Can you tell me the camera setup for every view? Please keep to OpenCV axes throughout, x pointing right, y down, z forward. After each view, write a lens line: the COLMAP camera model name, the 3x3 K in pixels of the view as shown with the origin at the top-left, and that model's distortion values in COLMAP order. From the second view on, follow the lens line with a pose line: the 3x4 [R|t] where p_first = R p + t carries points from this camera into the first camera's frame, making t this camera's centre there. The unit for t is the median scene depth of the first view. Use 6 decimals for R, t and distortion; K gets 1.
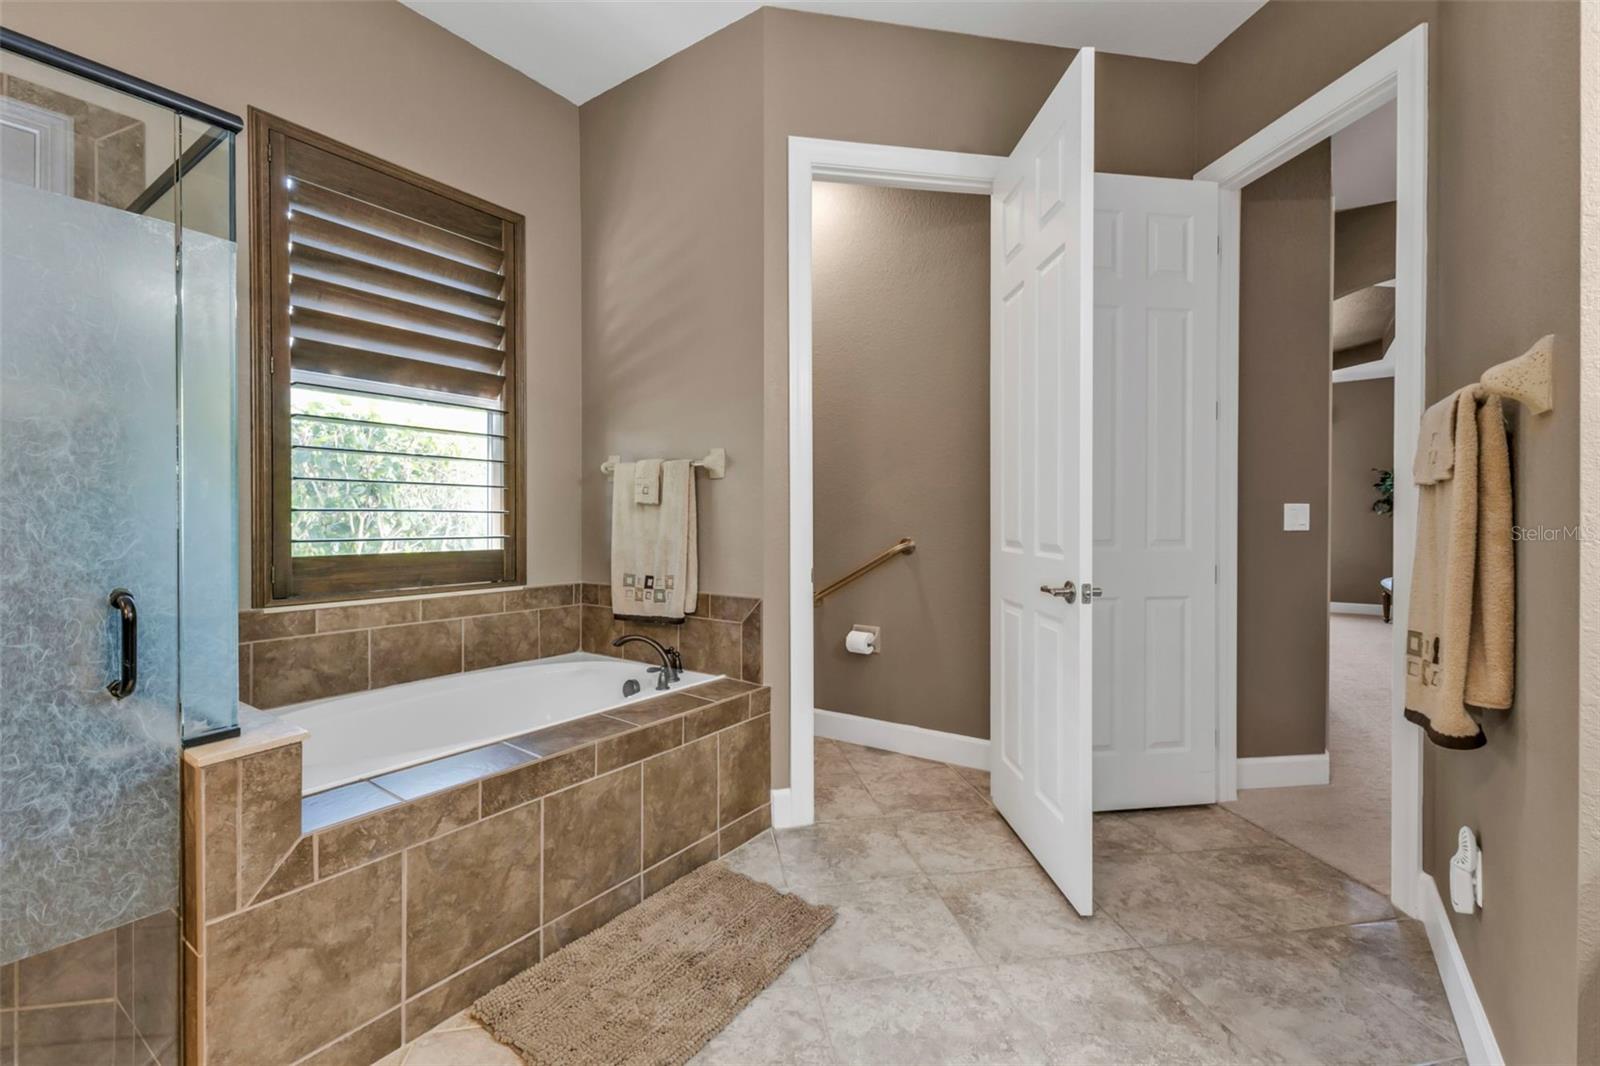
lens RADIAL K [[697.7, 0, 801.7], [0, 697.7, 527.3], [0, 0, 1]] dist [0.007239, -0.000626]
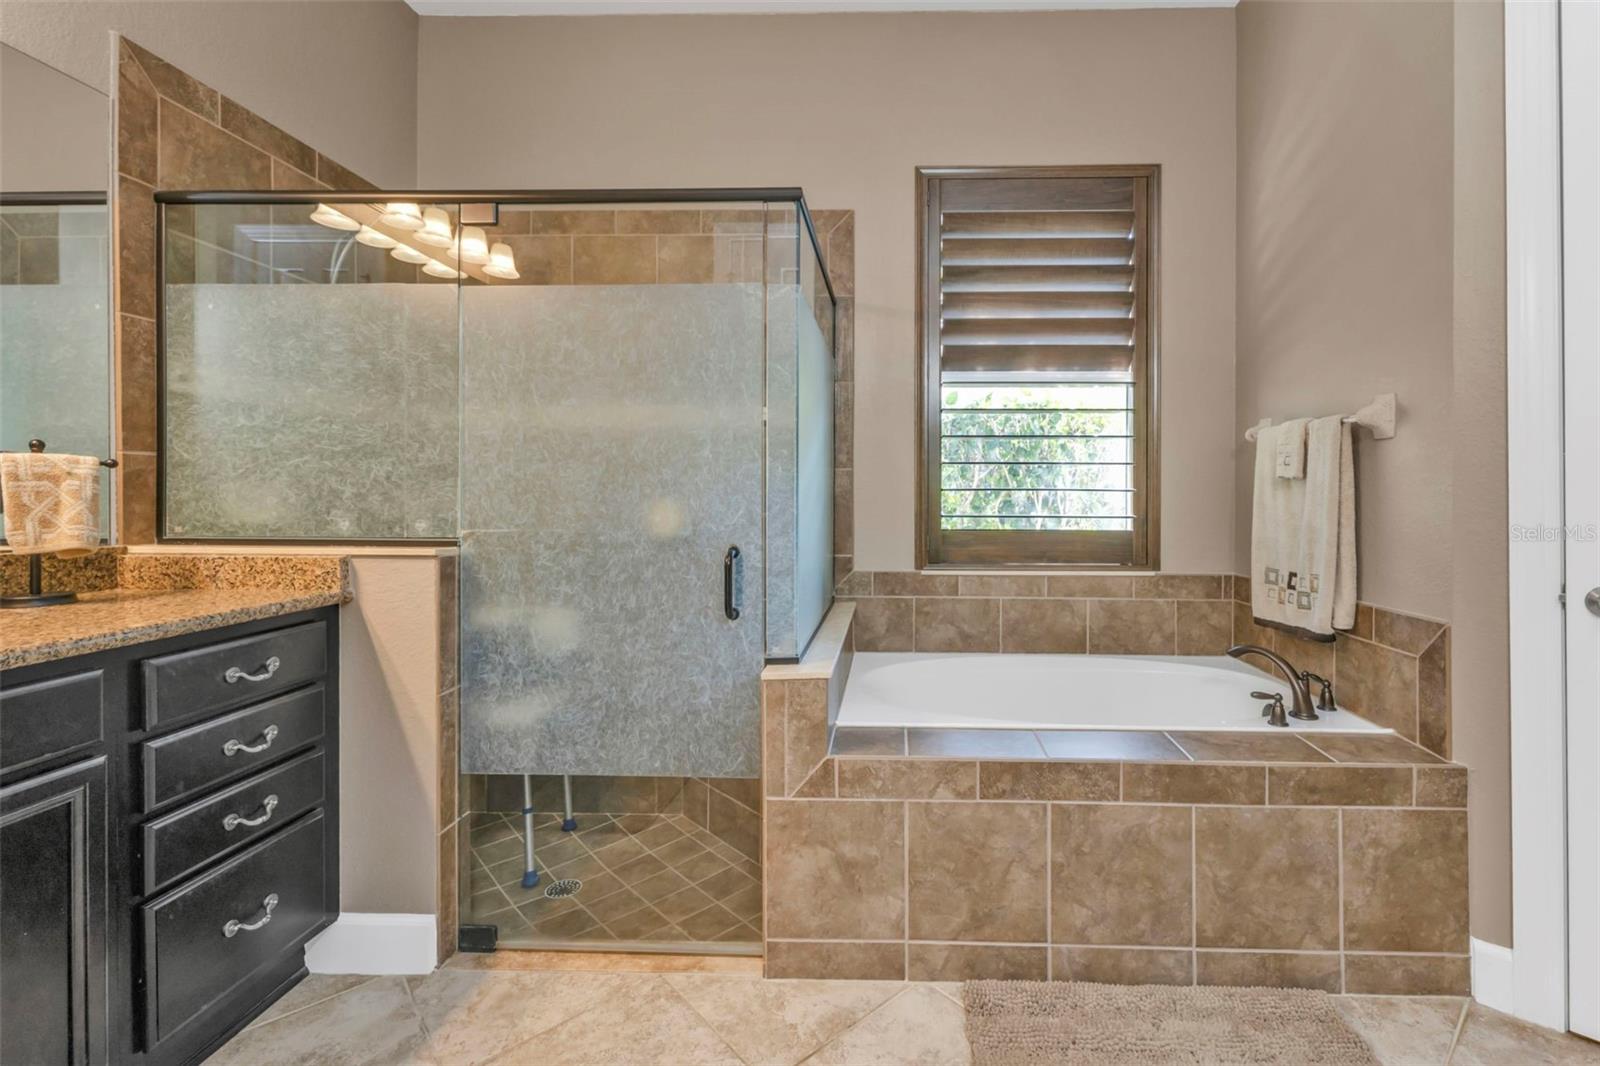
lens RADIAL K [[697.7, 0, 782.9], [0, 697.7, 499.5], [0, 0, 1]] dist [0.007239, -0.000626]
pose [[0.547767, 0.003280, -0.836624, 0.162003], [-0.012332, 0.999915, -0.004154, -0.000543], [0.836540, 0.012593, 0.547761, 0.163965]]
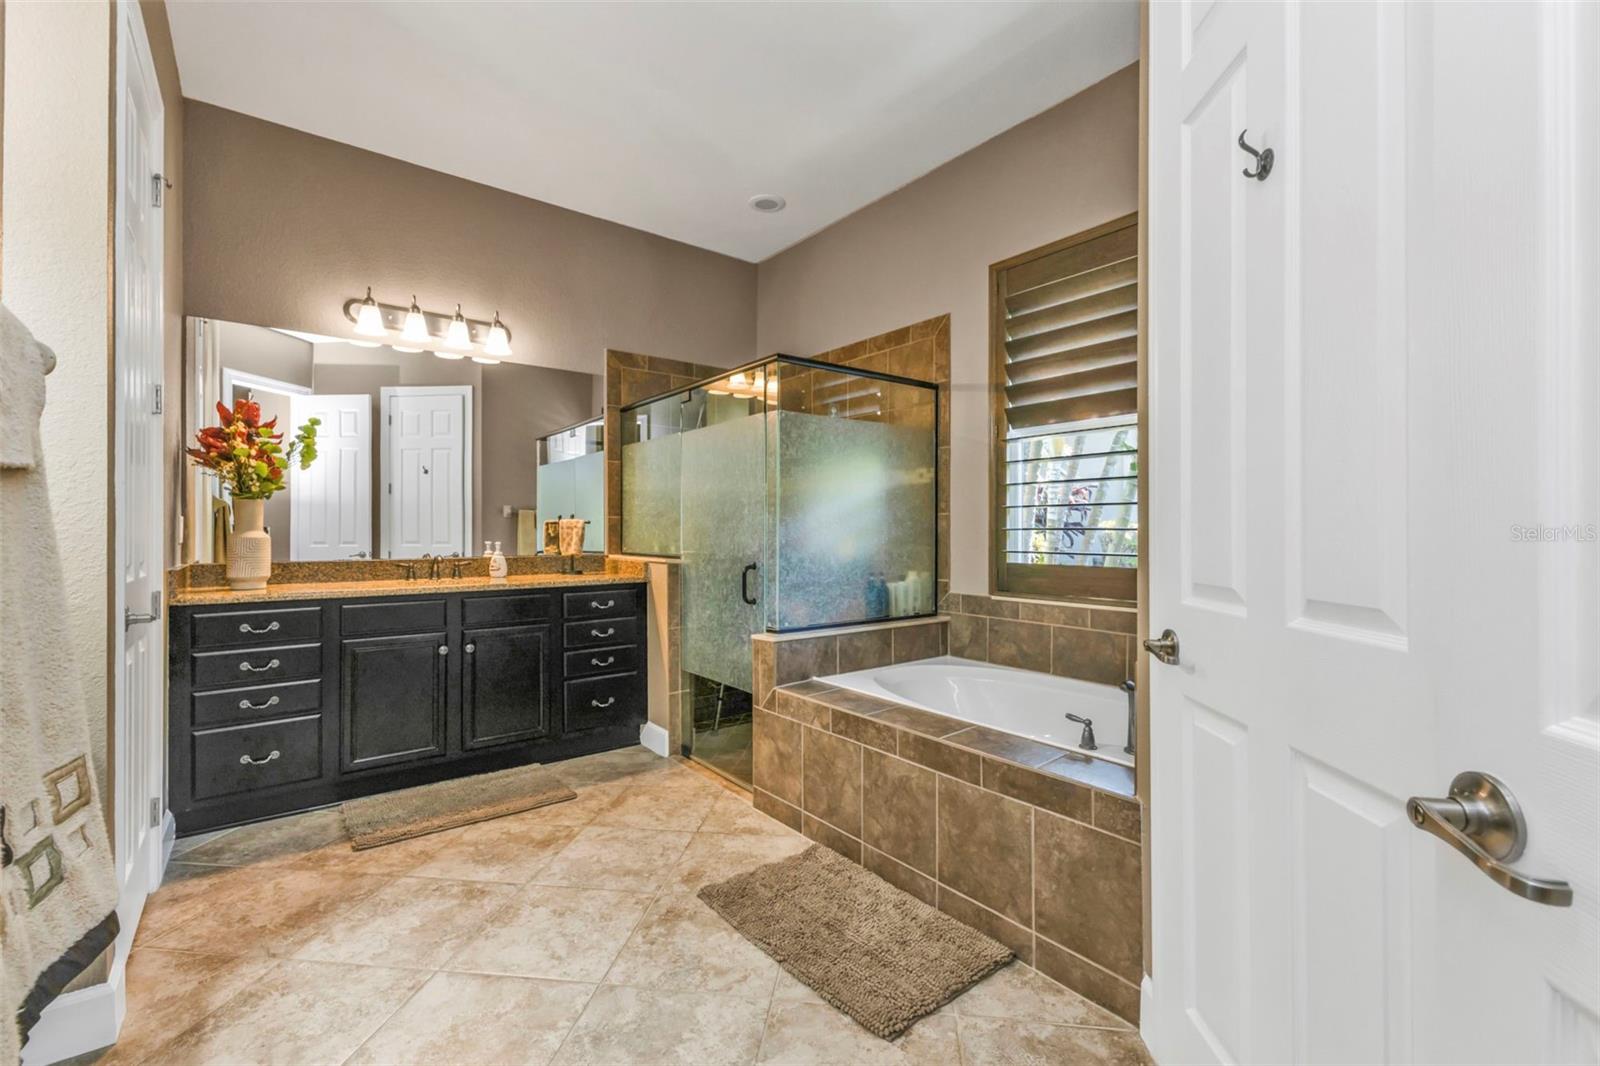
lens RADIAL K [[697.7, 0, 808.7], [0, 697.7, 523.9], [0, 0, 1]] dist [0.007239, -0.000626]
pose [[-0.297176, -0.008175, -0.954788, 0.766468], [-0.012667, 0.999909, -0.004618, -0.024532], [0.954739, 0.010722, -0.297253, 1.051783]]
